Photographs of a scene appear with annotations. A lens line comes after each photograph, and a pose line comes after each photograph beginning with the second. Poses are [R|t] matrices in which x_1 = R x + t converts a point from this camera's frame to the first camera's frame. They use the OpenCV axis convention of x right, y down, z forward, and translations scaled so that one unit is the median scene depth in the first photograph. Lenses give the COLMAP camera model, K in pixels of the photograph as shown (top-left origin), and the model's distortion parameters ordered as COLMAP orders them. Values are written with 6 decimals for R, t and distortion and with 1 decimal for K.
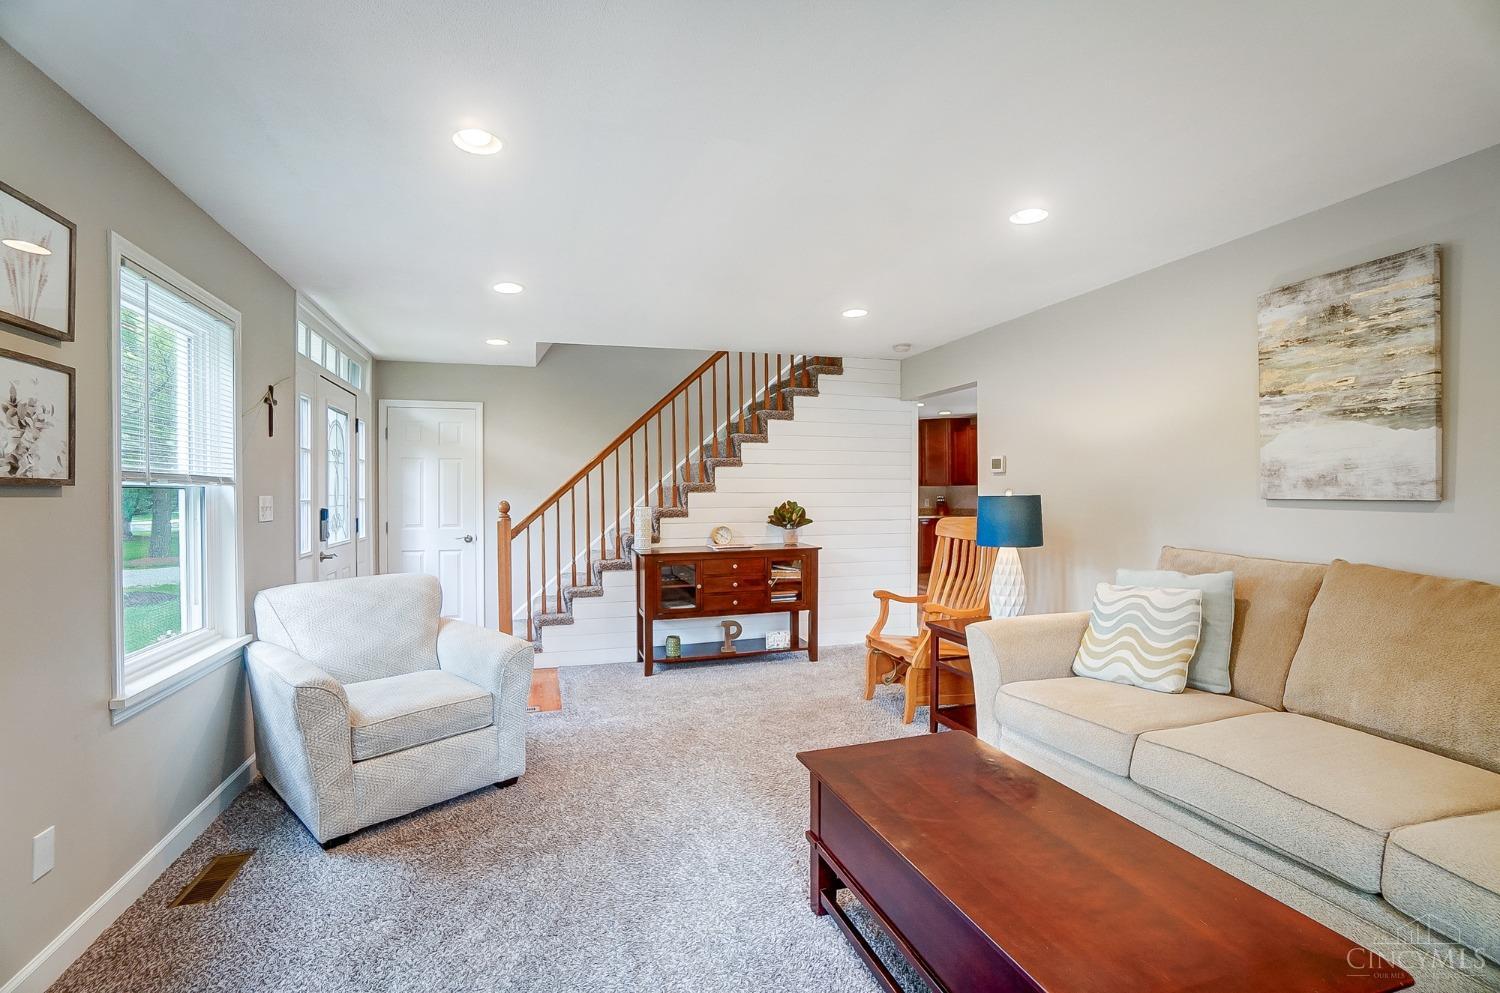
lens RADIAL K [[665.7, 0, 739.9], [0, 665.7, 497.2], [0, 0, 1]] dist [-0.041822, 0.013573]
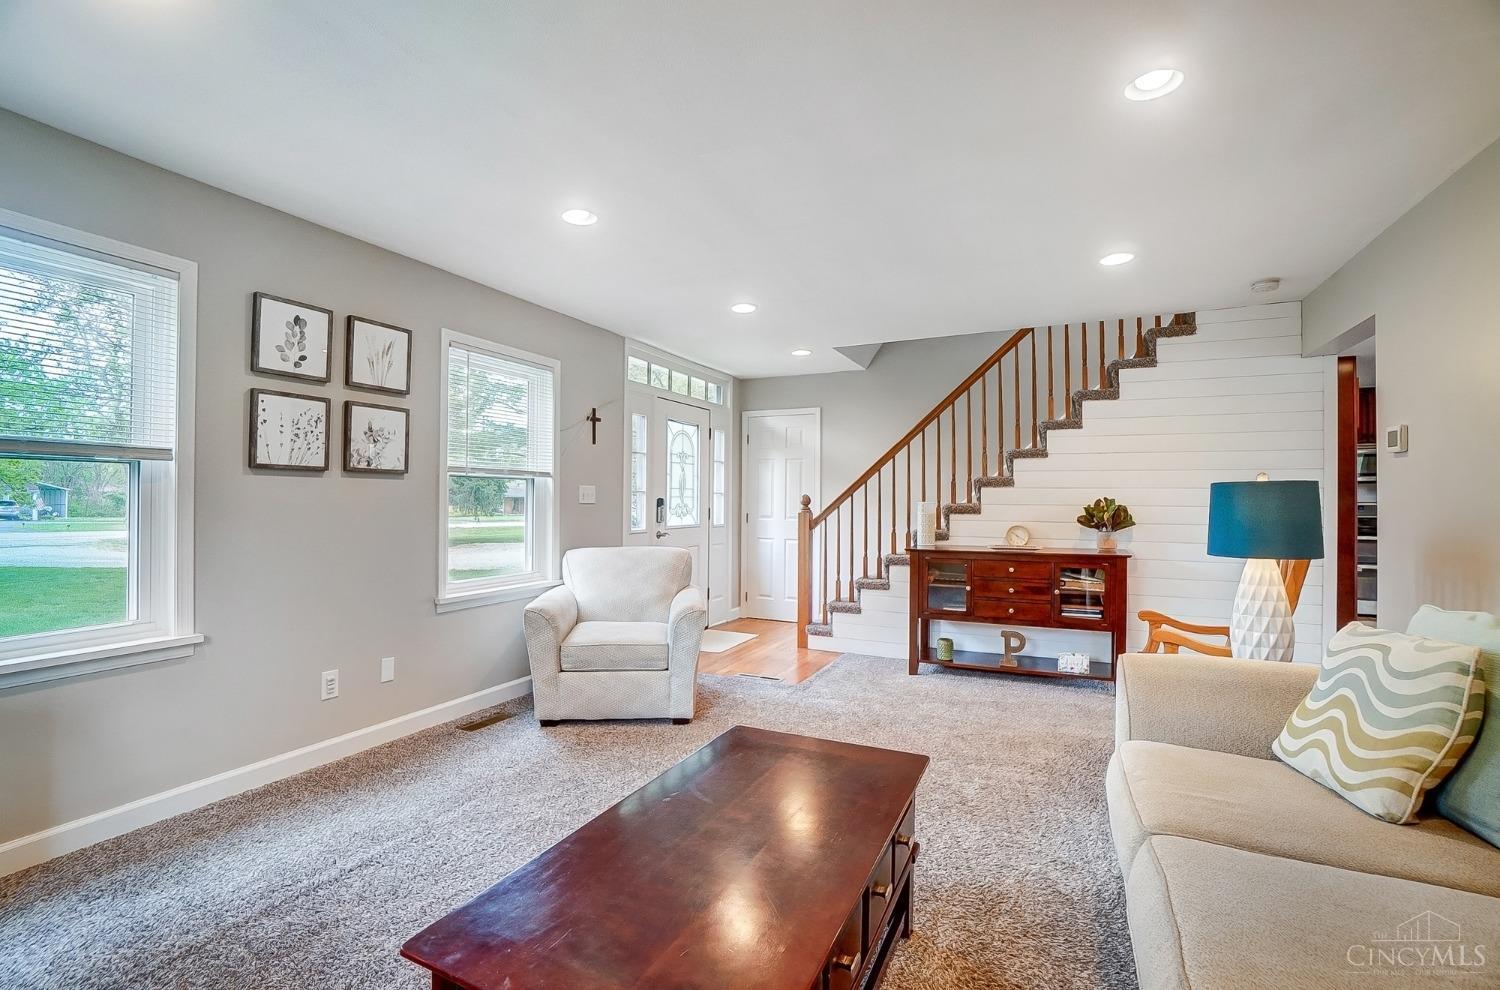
lens RADIAL K [[665.7, 0, 728.8], [0, 665.7, 485.9], [0, 0, 1]] dist [-0.041822, 0.013573]
pose [[0.727229, -0.003270, -0.686387, 0.324765], [-0.013561, 0.999725, -0.019130, 0.014433], [0.686261, 0.023220, 0.726985, 0.099313]]
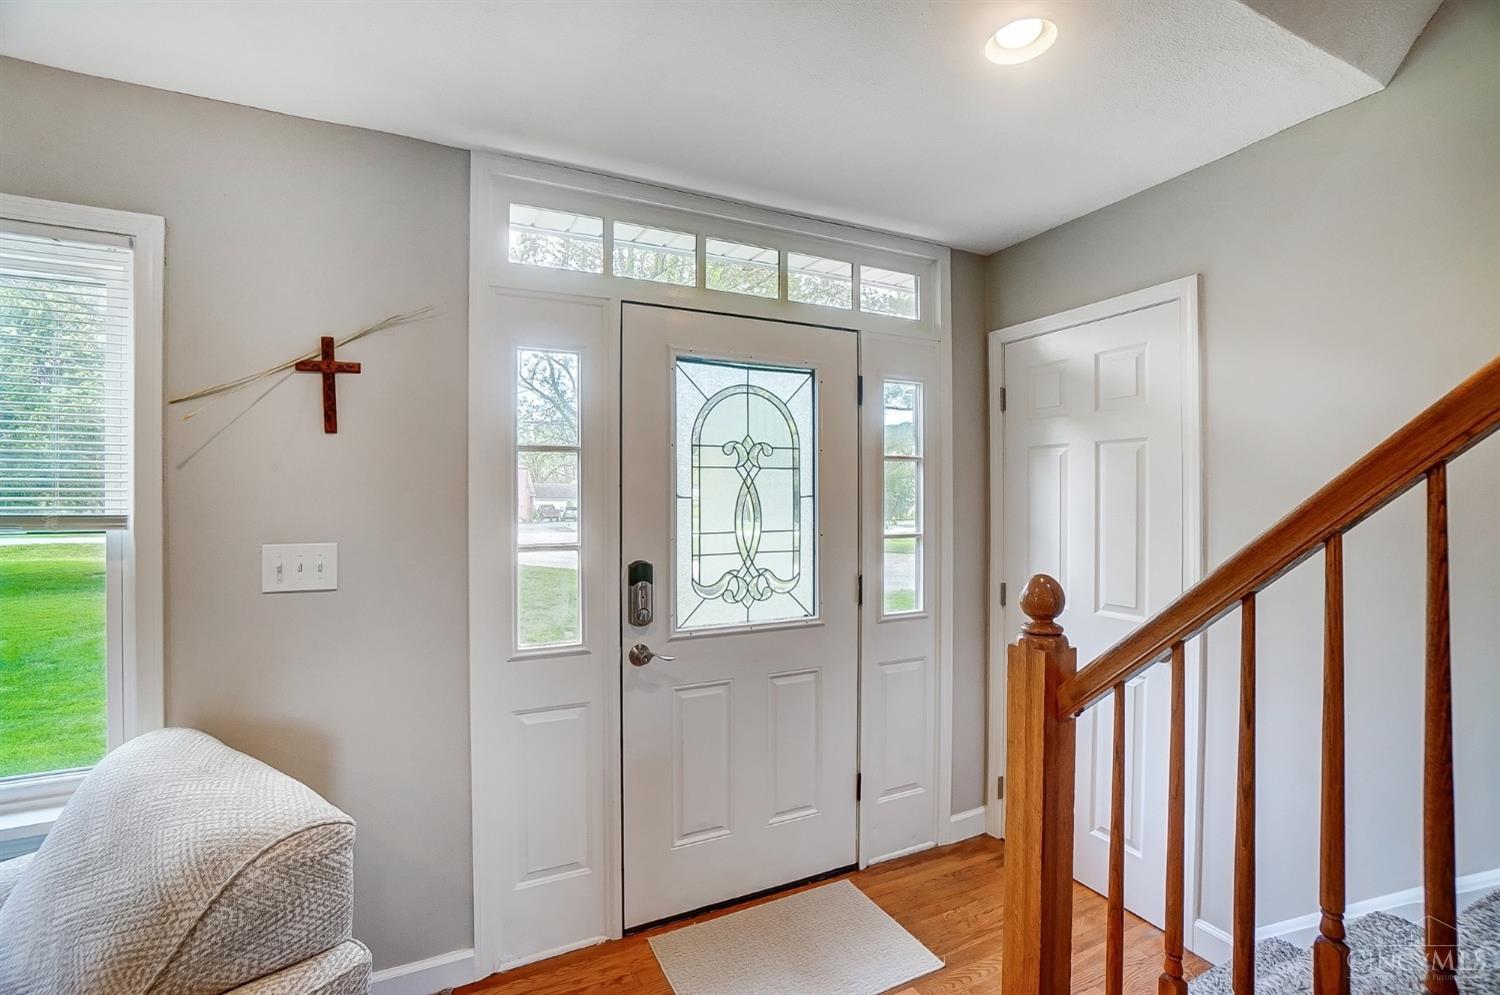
lens RADIAL K [[665.7, 0, 733.0], [0, 665.7, 492.9], [0, 0, 1]] dist [-0.041822, 0.013573]
pose [[0.162879, -0.003244, -0.986641, -0.096839], [-0.001702, 0.999992, -0.003569, -0.029297], [0.986645, 0.002260, 0.162872, 0.837356]]
